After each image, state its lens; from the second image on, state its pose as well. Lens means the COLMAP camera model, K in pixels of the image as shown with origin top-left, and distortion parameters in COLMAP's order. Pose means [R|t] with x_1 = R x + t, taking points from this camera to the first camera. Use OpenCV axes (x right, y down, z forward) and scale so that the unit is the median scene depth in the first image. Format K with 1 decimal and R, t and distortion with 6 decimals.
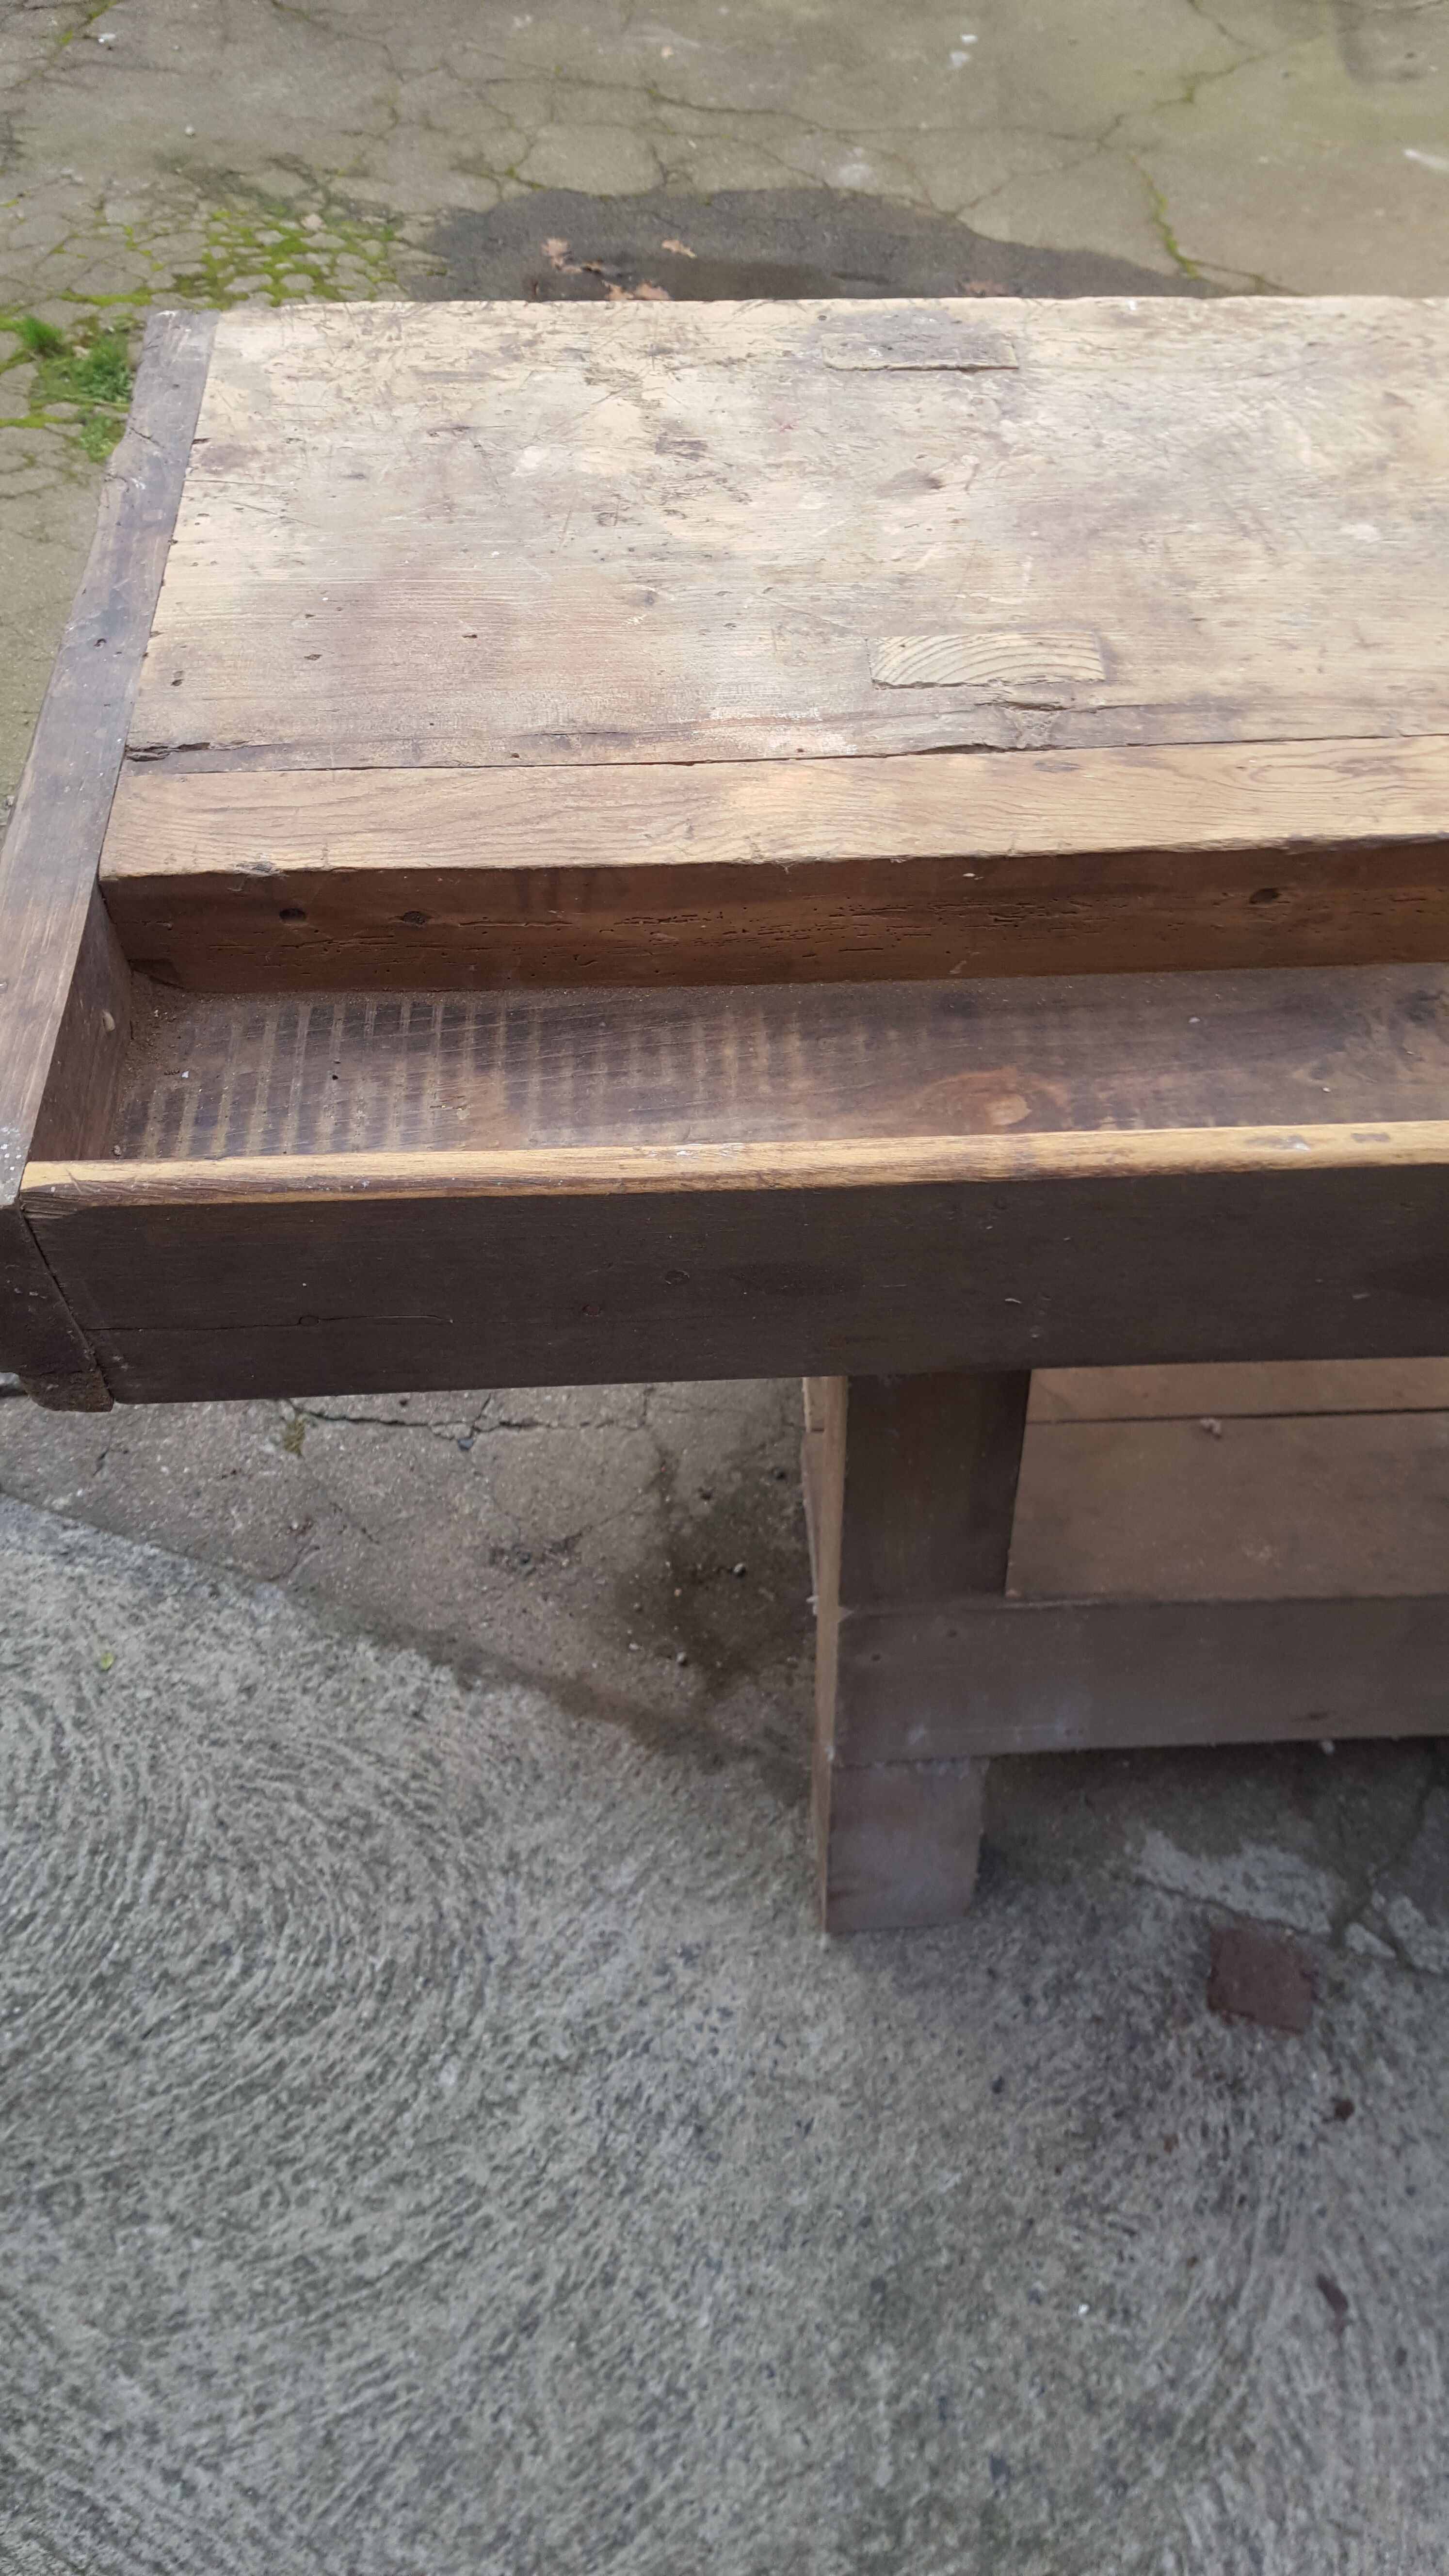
lens RADIAL K [[2411.4, 0, 724.5], [0, 2411.4, 1288.0], [0, 0, 1]] dist [0.277270, -0.552917]
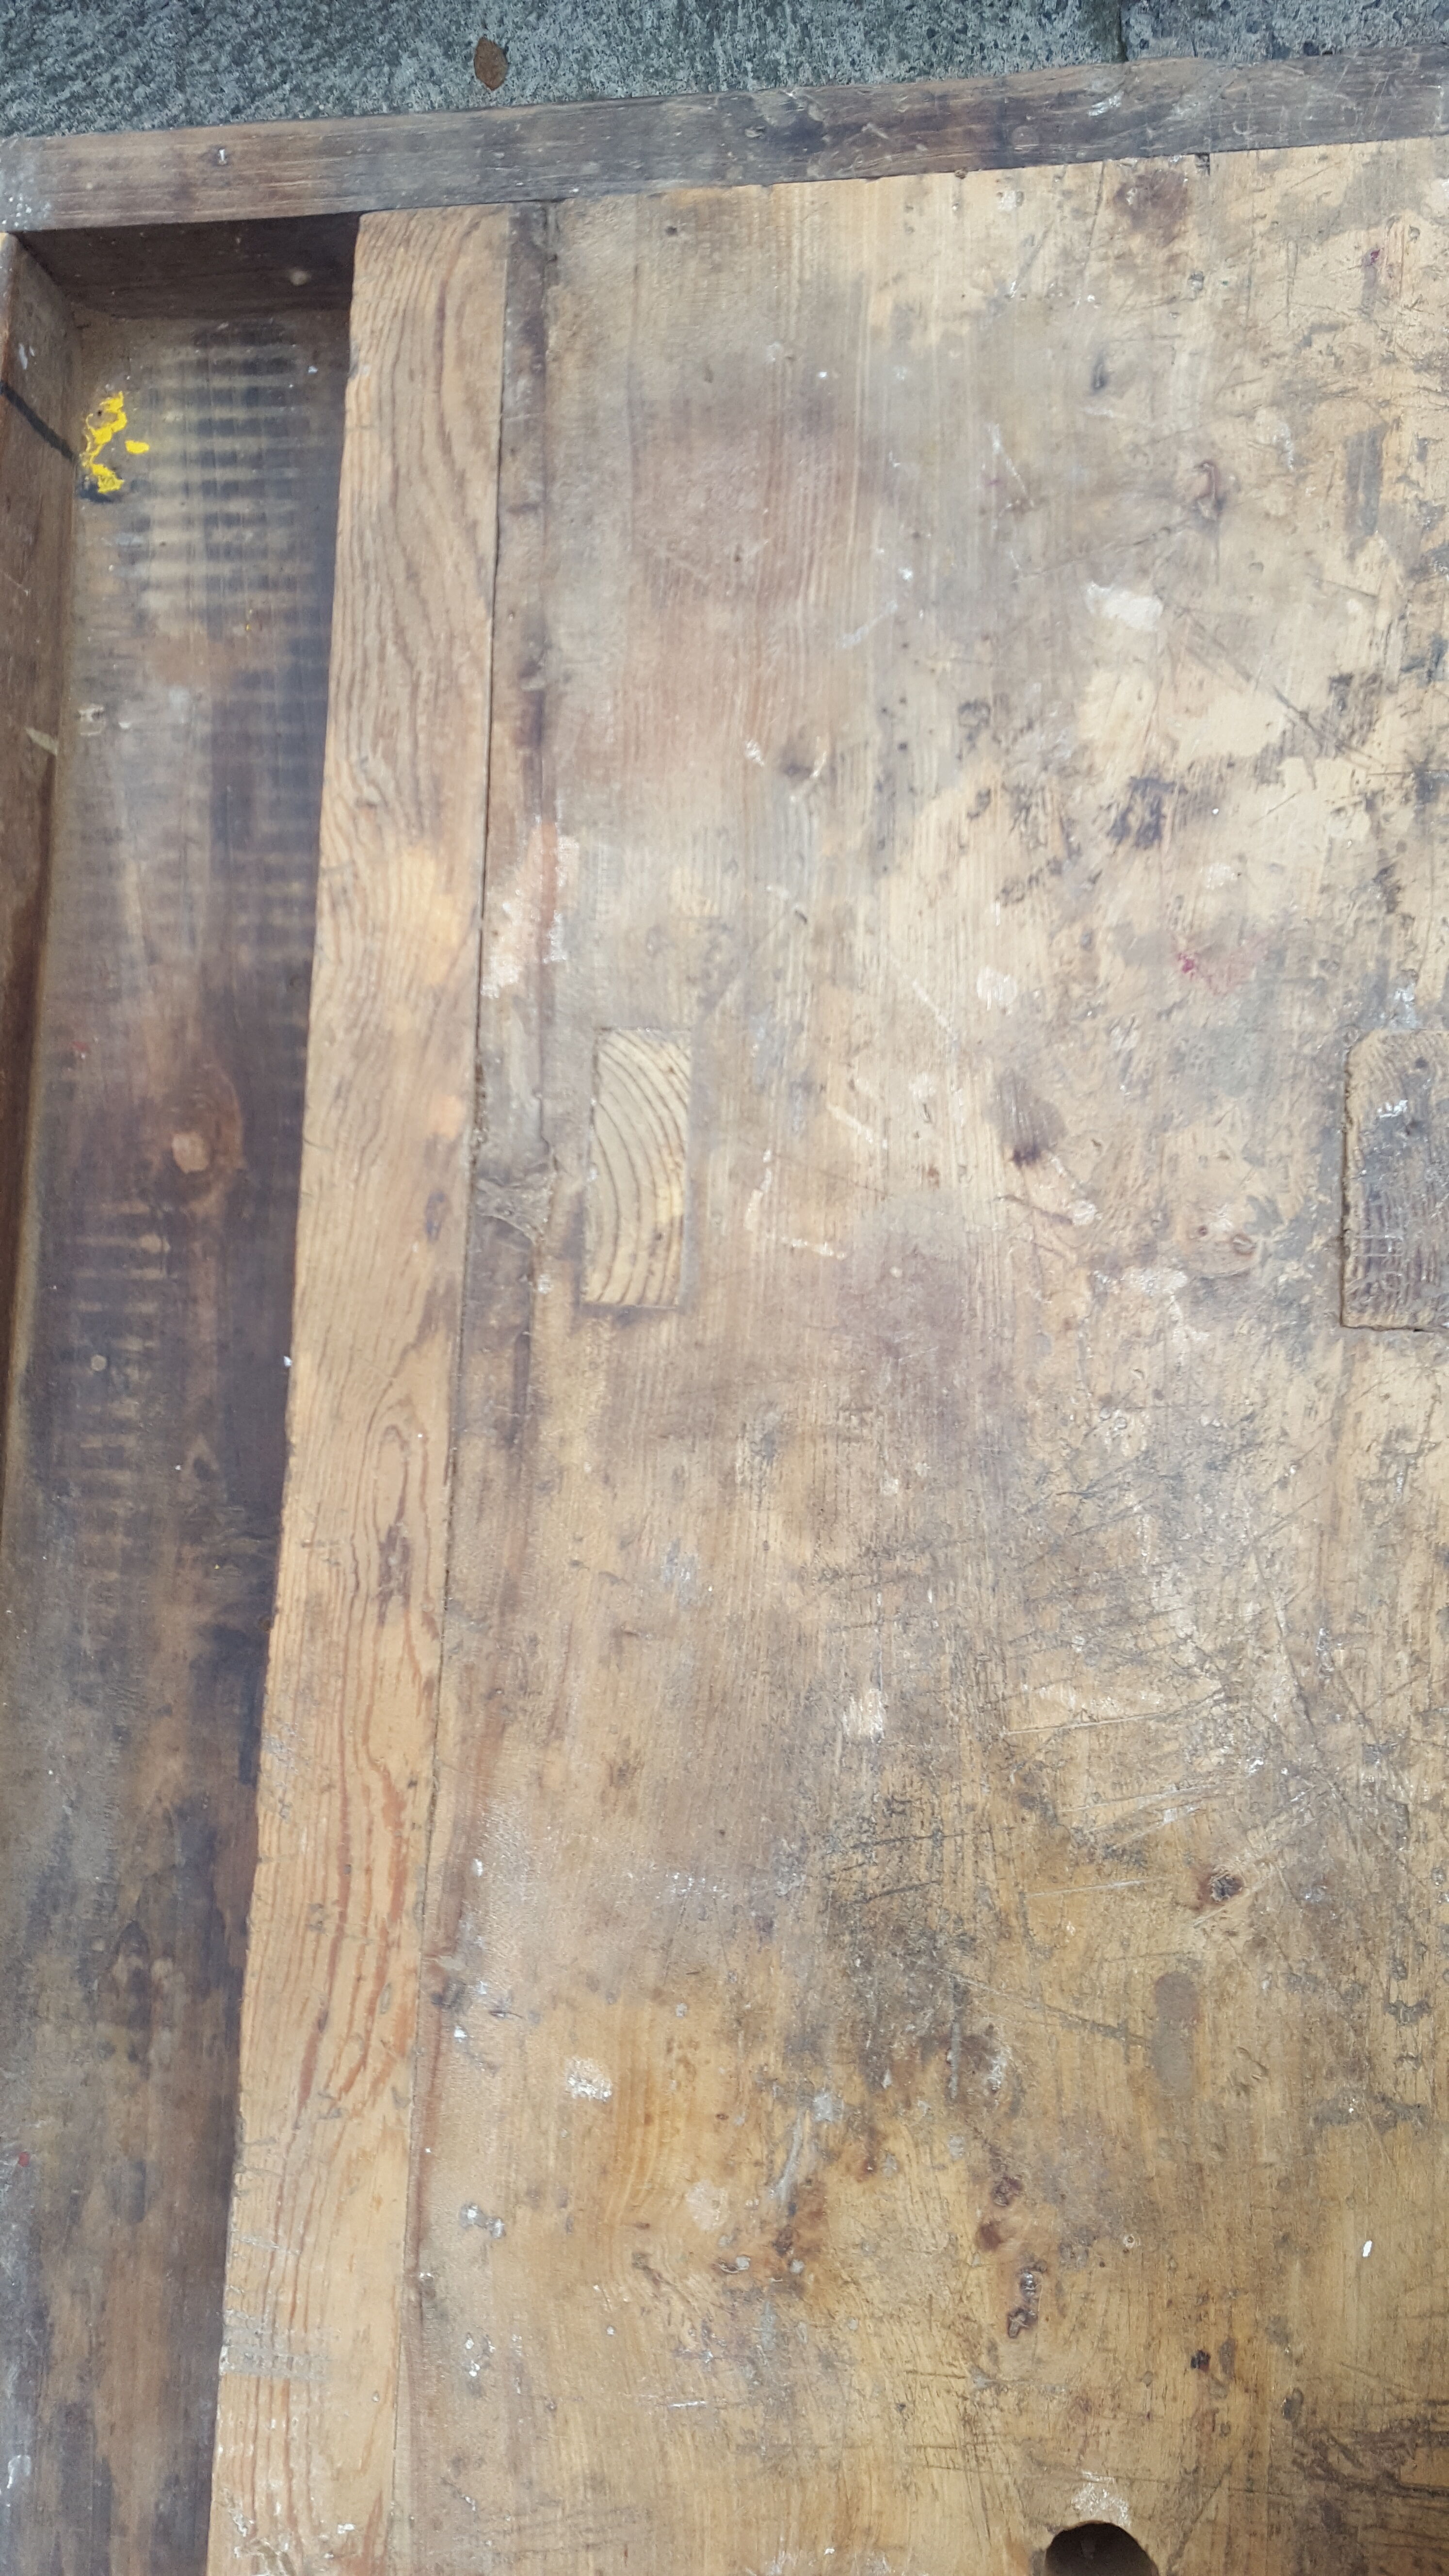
lens RADIAL K [[2411.4, 0, 724.5], [0, 2411.4, 1288.0], [0, 0, 1]] dist [0.277270, -0.552917]
pose [[-0.132538, 0.985280, -0.107970, 0.235481], [-0.504717, 0.026663, 0.862873, -0.993569], [0.853050, 0.168858, 0.493753, 0.640087]]
